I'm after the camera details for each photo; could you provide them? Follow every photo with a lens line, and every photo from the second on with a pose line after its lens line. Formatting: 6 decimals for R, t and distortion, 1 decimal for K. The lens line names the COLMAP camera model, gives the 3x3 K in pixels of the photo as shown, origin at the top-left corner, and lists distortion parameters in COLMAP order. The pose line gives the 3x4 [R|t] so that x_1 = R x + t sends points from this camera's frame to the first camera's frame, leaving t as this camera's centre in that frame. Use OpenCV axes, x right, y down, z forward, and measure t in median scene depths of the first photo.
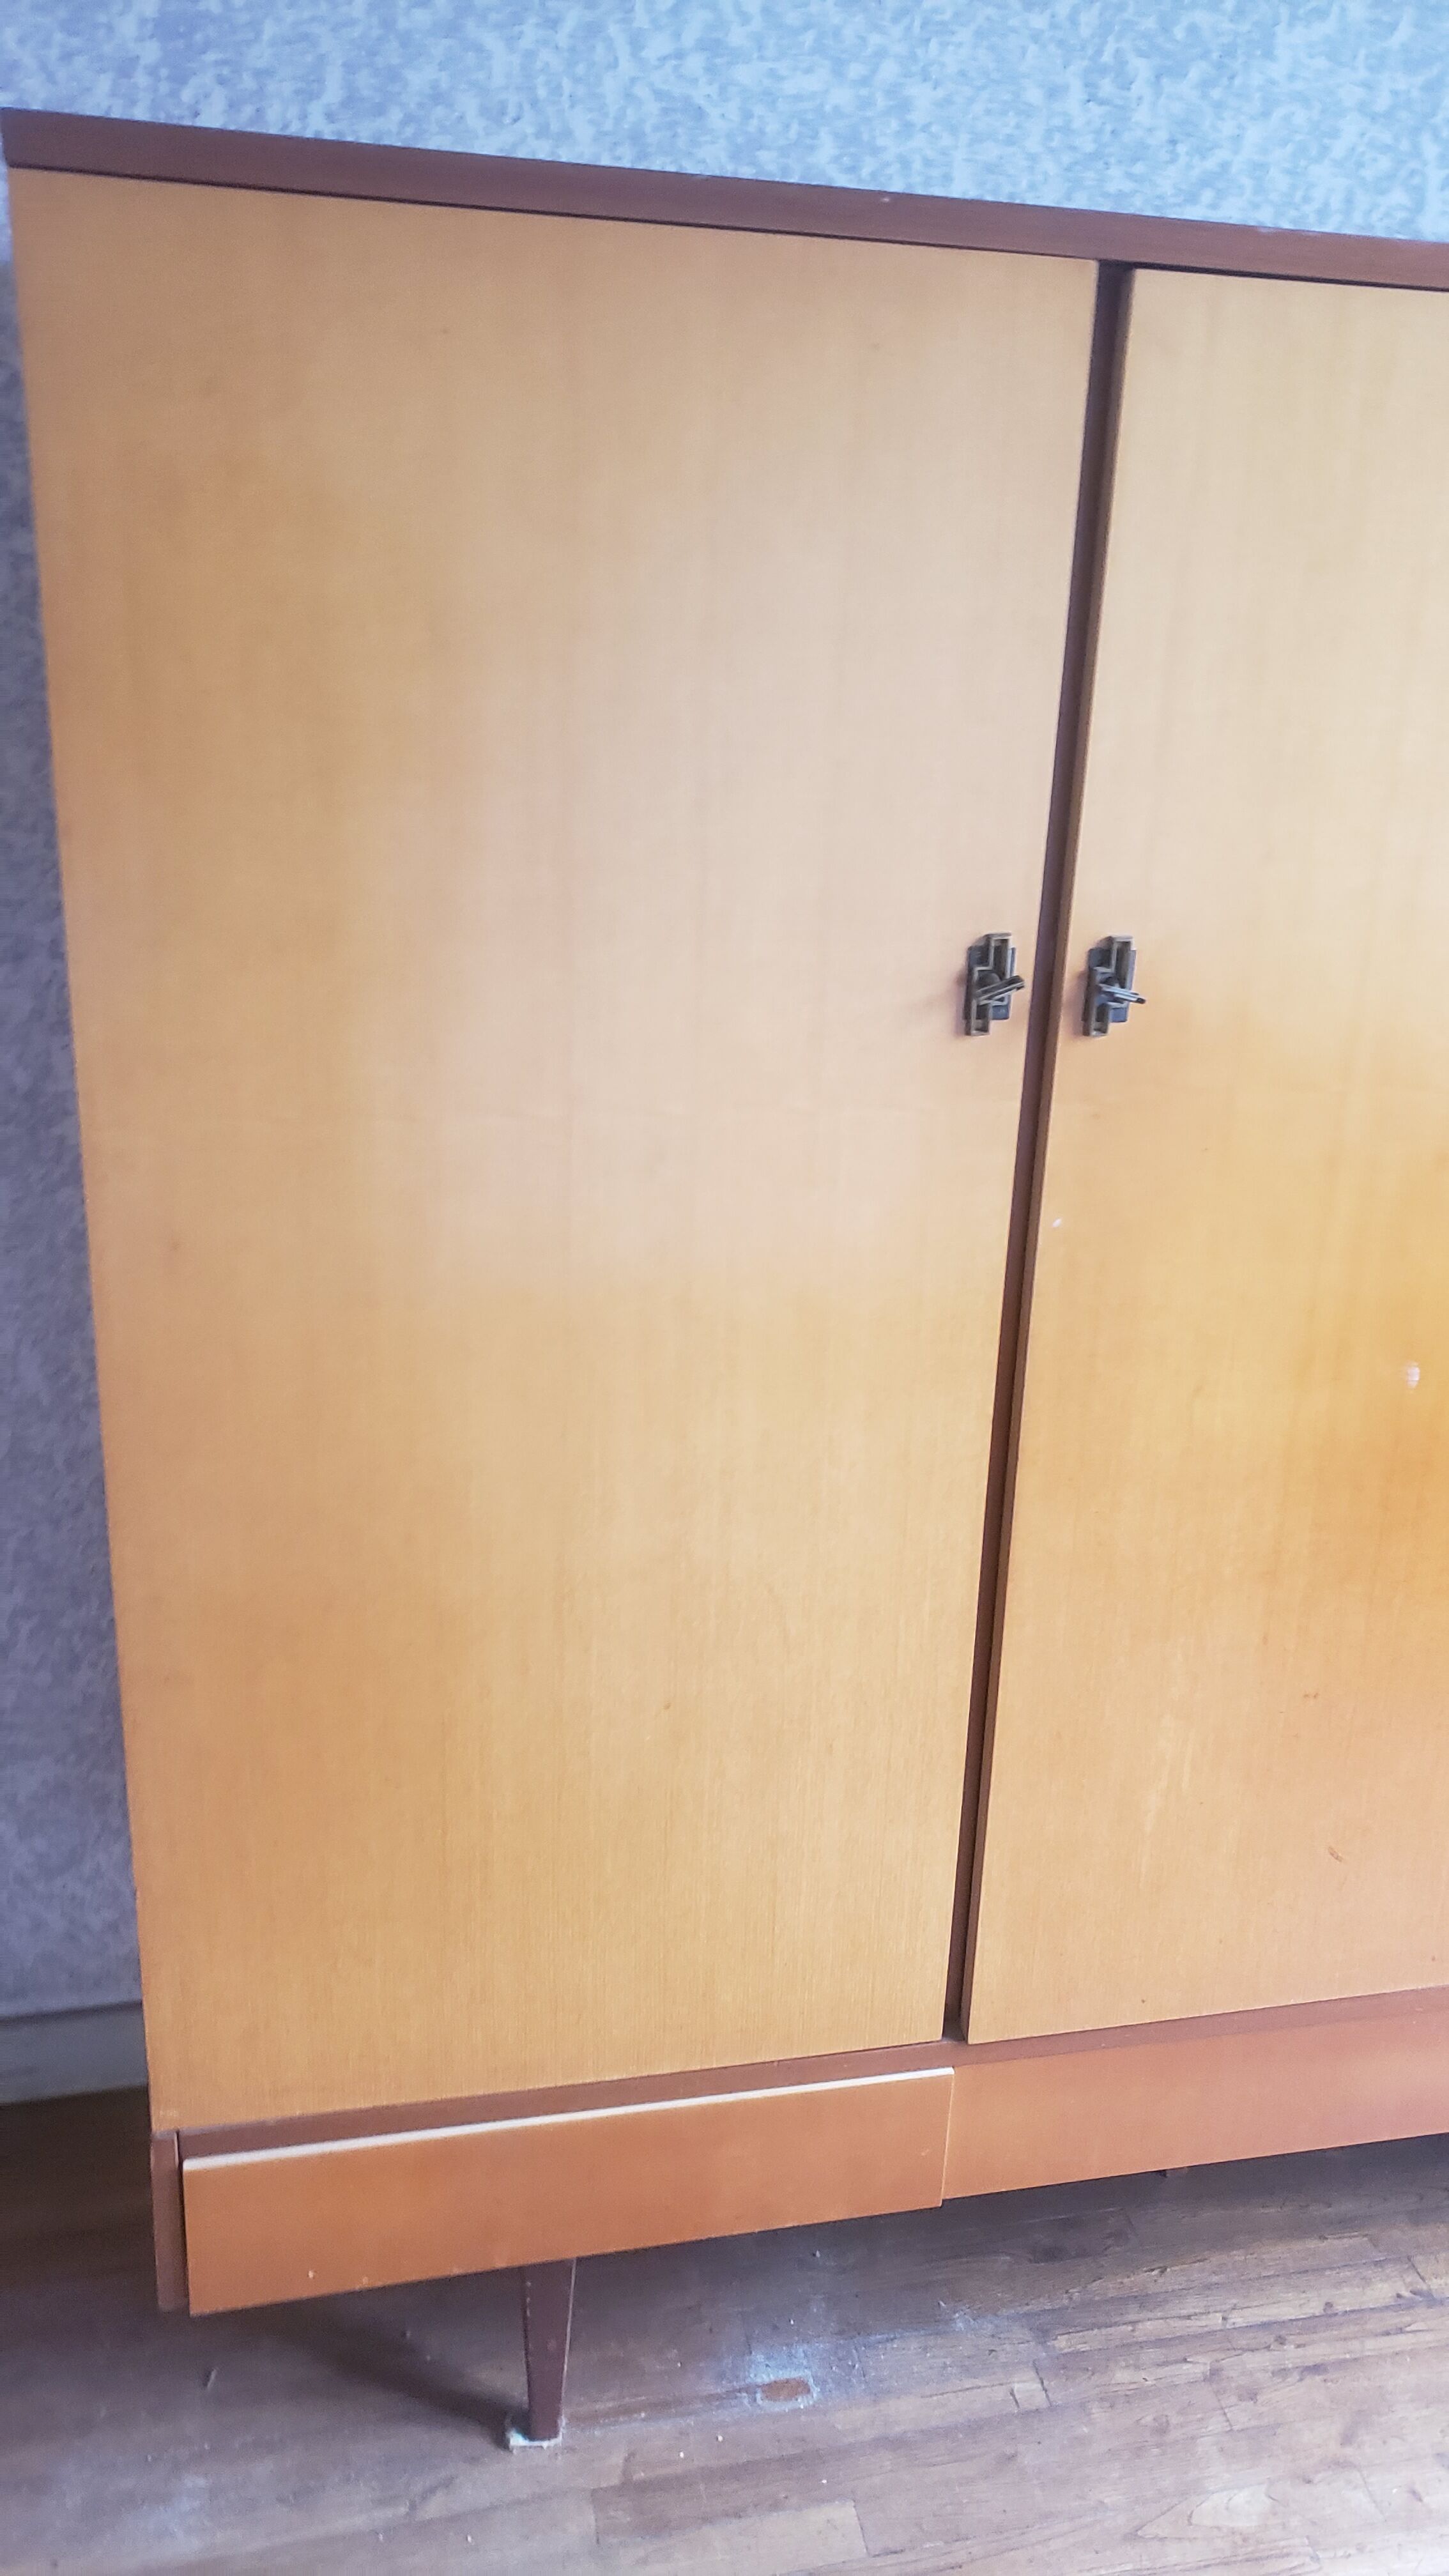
lens RADIAL K [[1946.7, 0, 771.7], [0, 1946.7, 1278.6], [0, 0, 1]] dist [-0.002535, 0.012834]
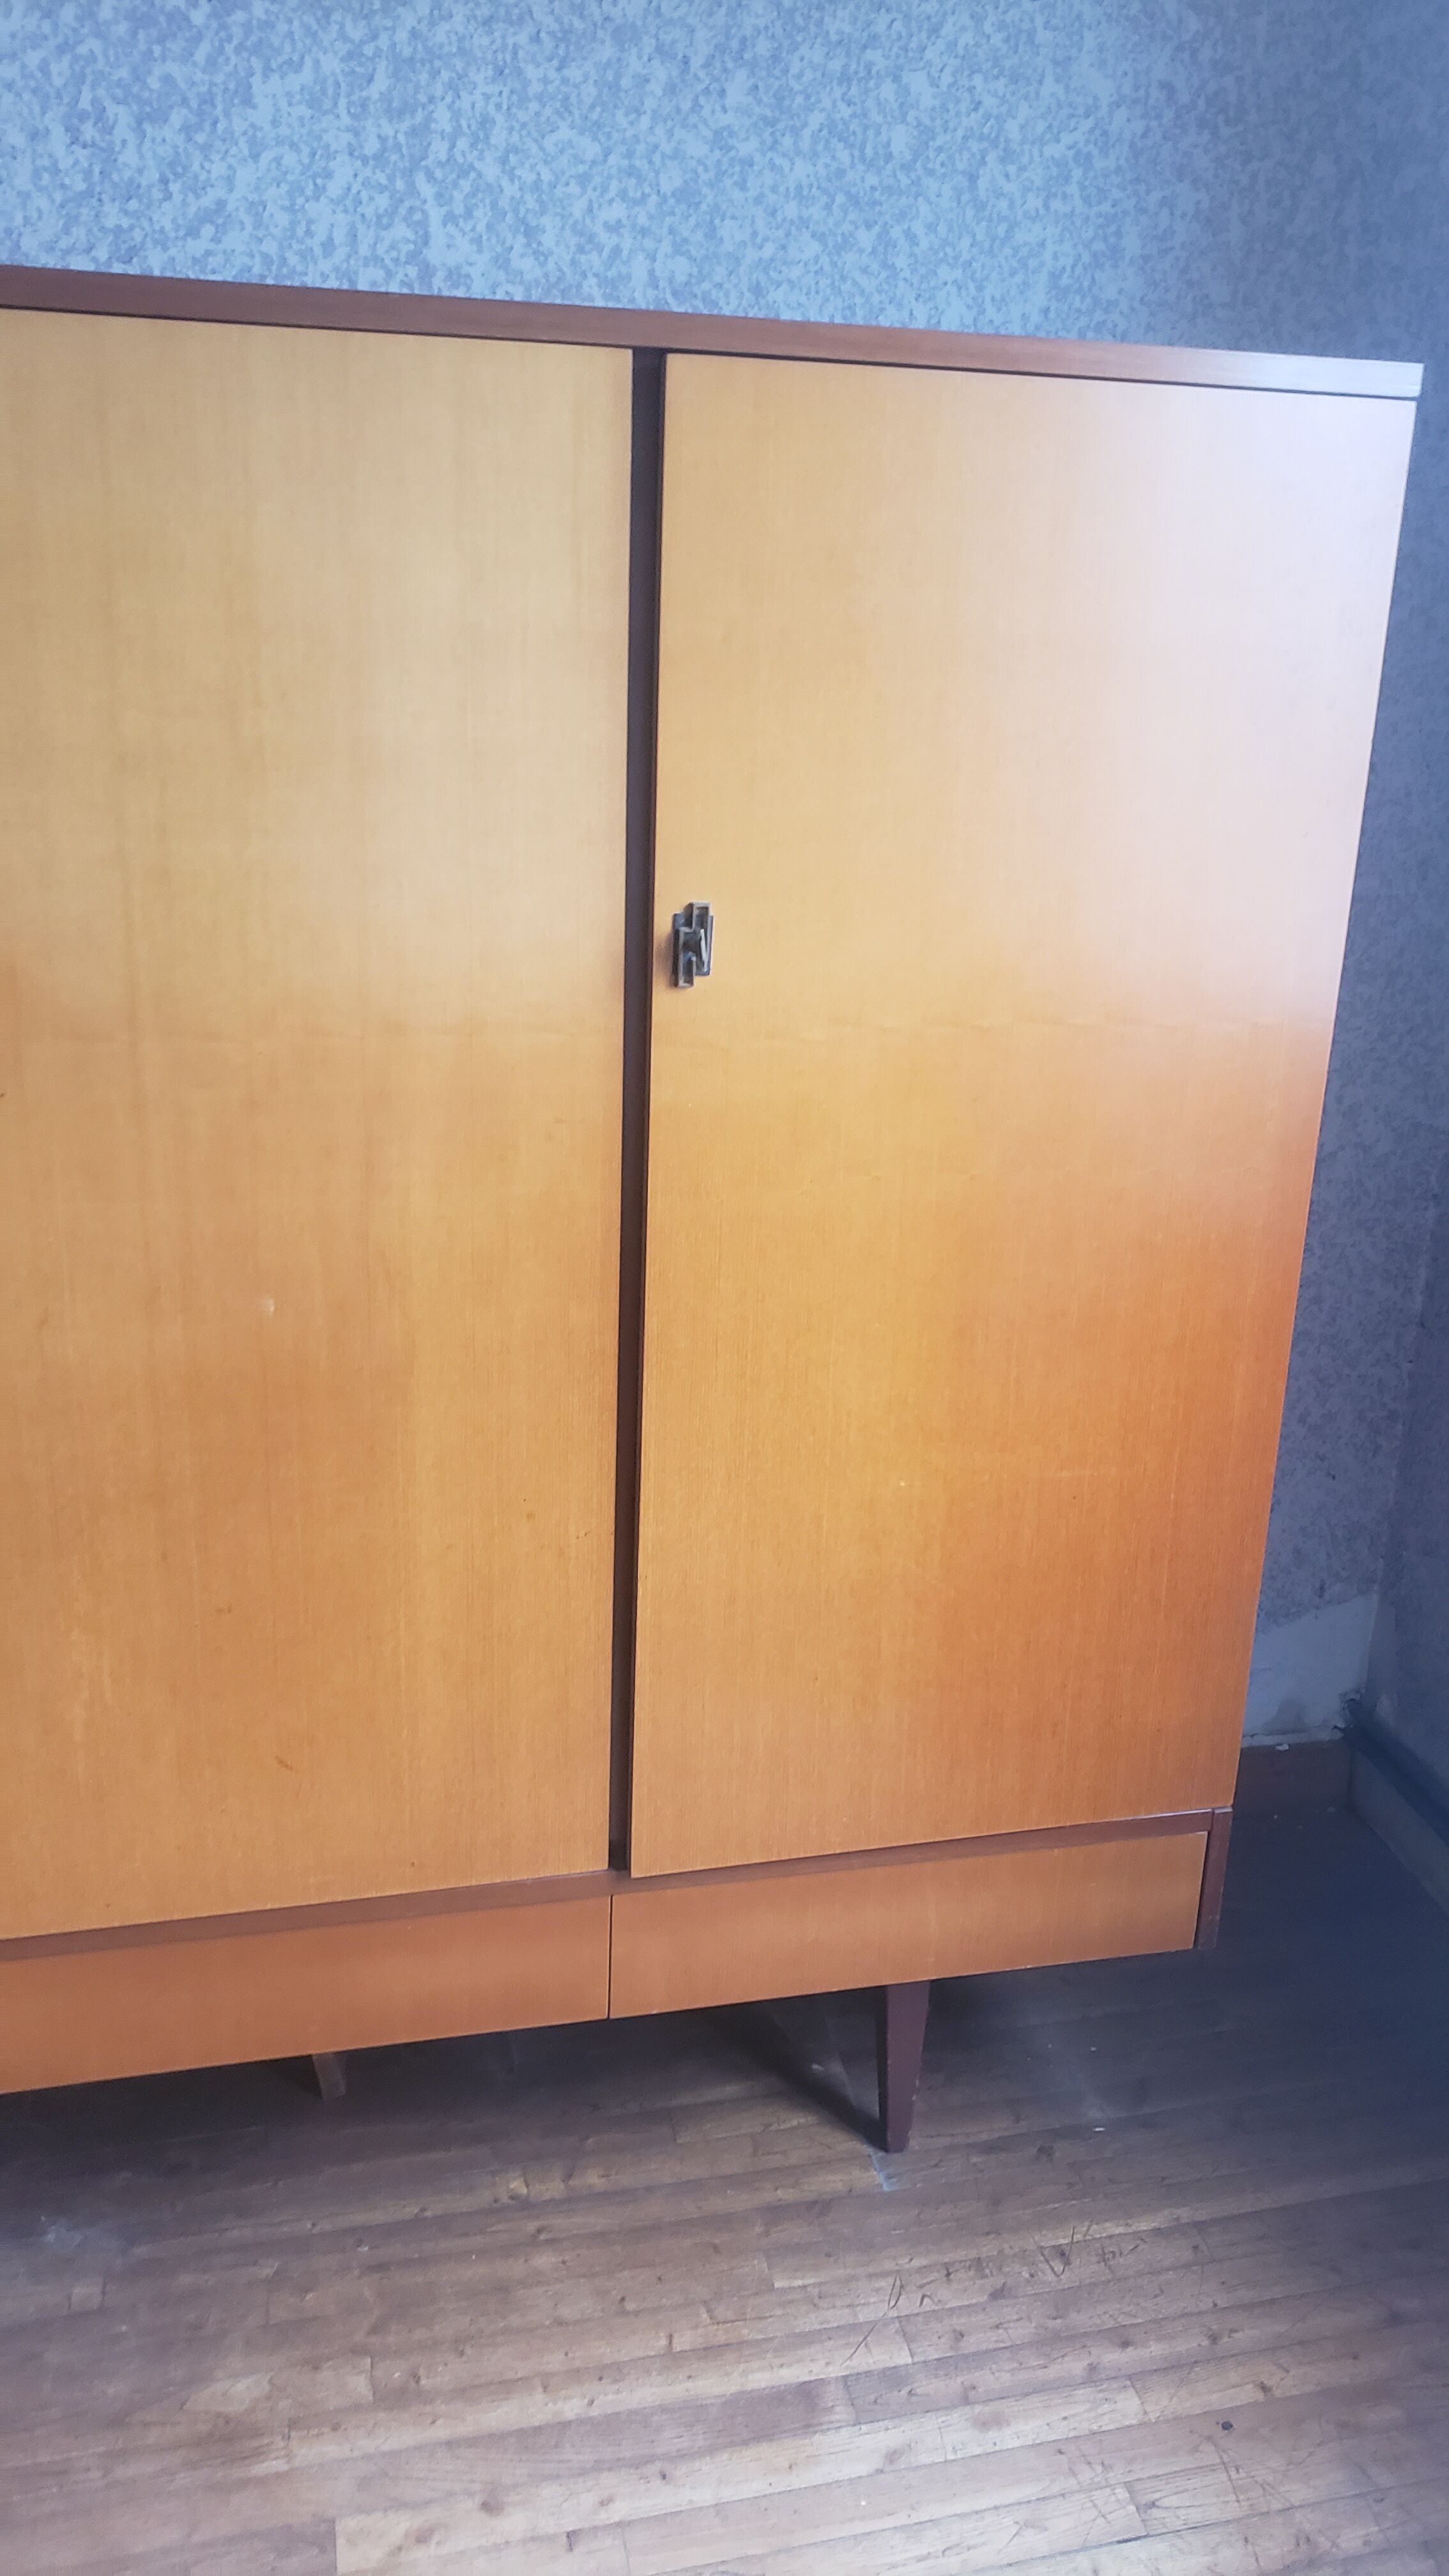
lens RADIAL K [[1946.7, 0, 676.9], [0, 1946.7, 1235.0], [0, 0, 1]] dist [-0.002535, 0.012834]
pose [[0.999607, -0.013519, 0.024549, 0.461150], [0.014202, 0.999511, -0.027852, 0.037864], [-0.024160, 0.028190, 0.999311, -0.075373]]
